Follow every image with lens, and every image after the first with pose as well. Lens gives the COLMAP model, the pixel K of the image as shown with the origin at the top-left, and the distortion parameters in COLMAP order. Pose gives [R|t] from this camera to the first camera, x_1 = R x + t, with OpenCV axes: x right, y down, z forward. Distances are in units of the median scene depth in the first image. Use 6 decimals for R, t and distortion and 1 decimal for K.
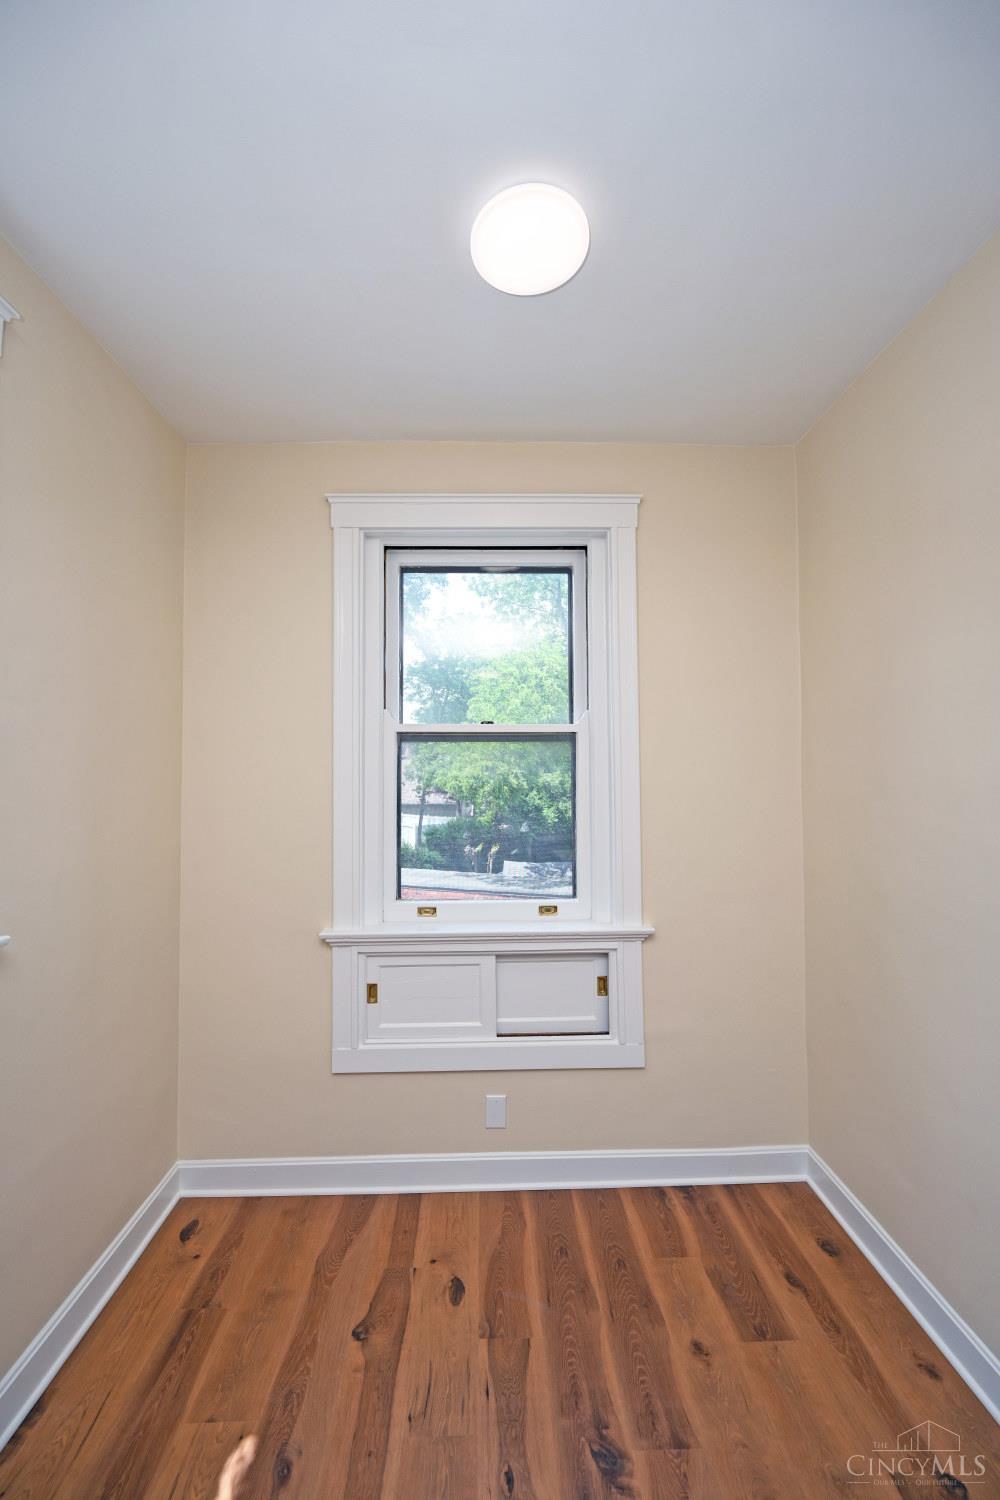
lens RADIAL K [[608.8, 0, 500.0], [0, 608.8, 750.0], [0, 0, 1]] dist [0.014682, -0.000019]
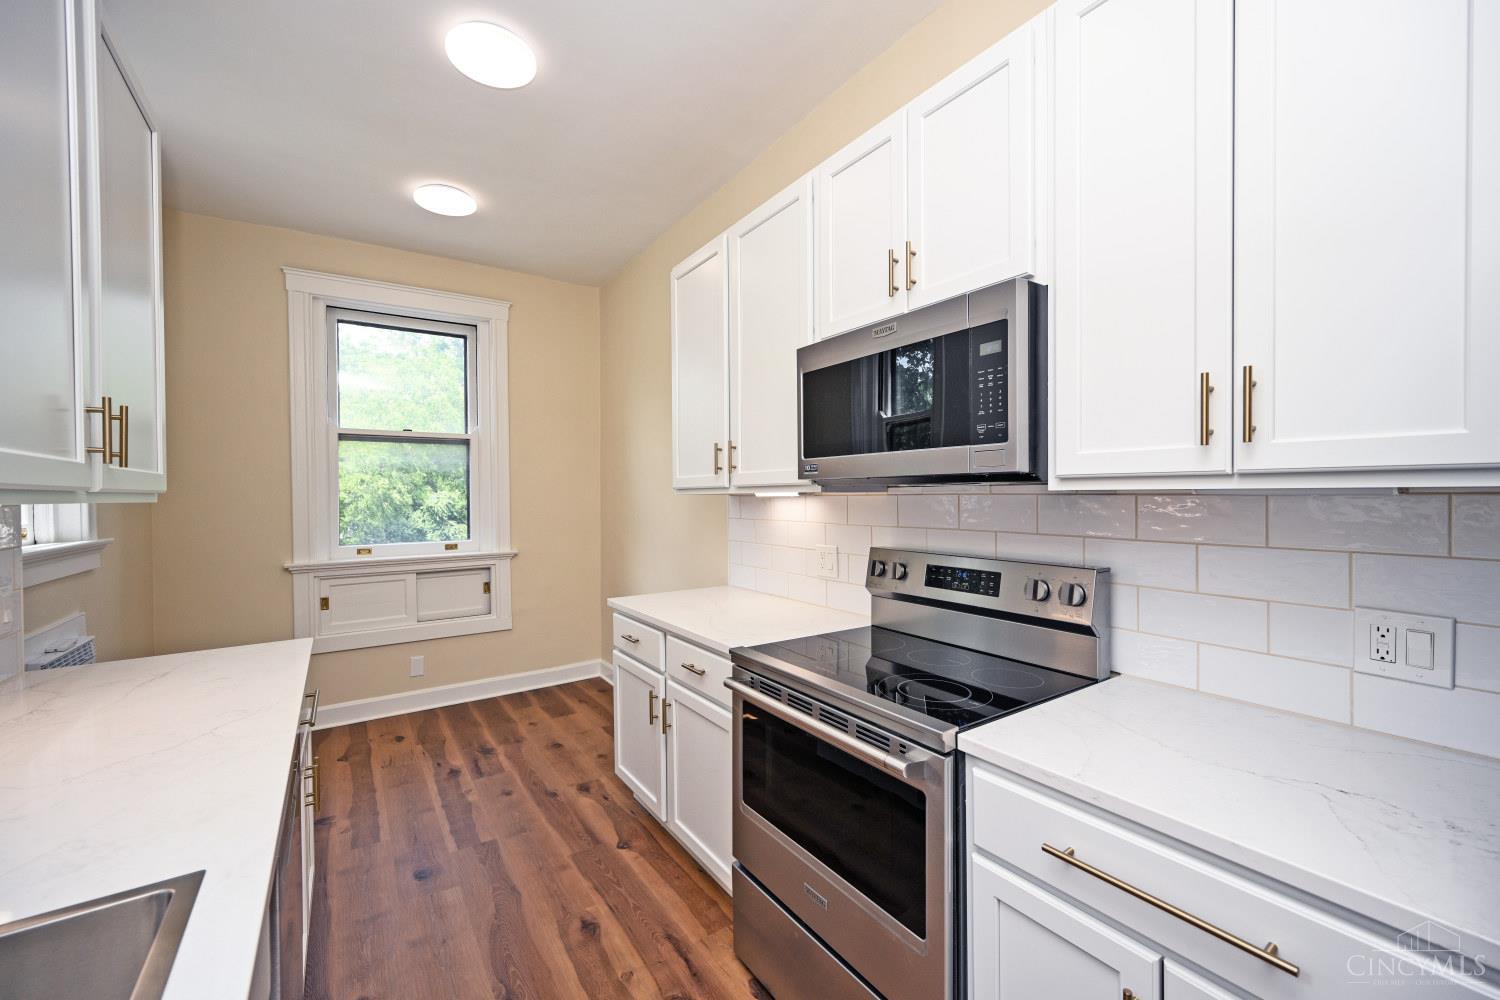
lens RADIAL K [[599.6, 0, 750.0], [0, 599.6, 500.0], [0, 0, 1]] dist [-0.002498, -0.000141]
pose [[0.845351, -0.008056, 0.534151, -0.107283], [-0.018617, 0.998835, 0.044527, 0.051930], [-0.533887, -0.047586, 0.844216, -0.826428]]
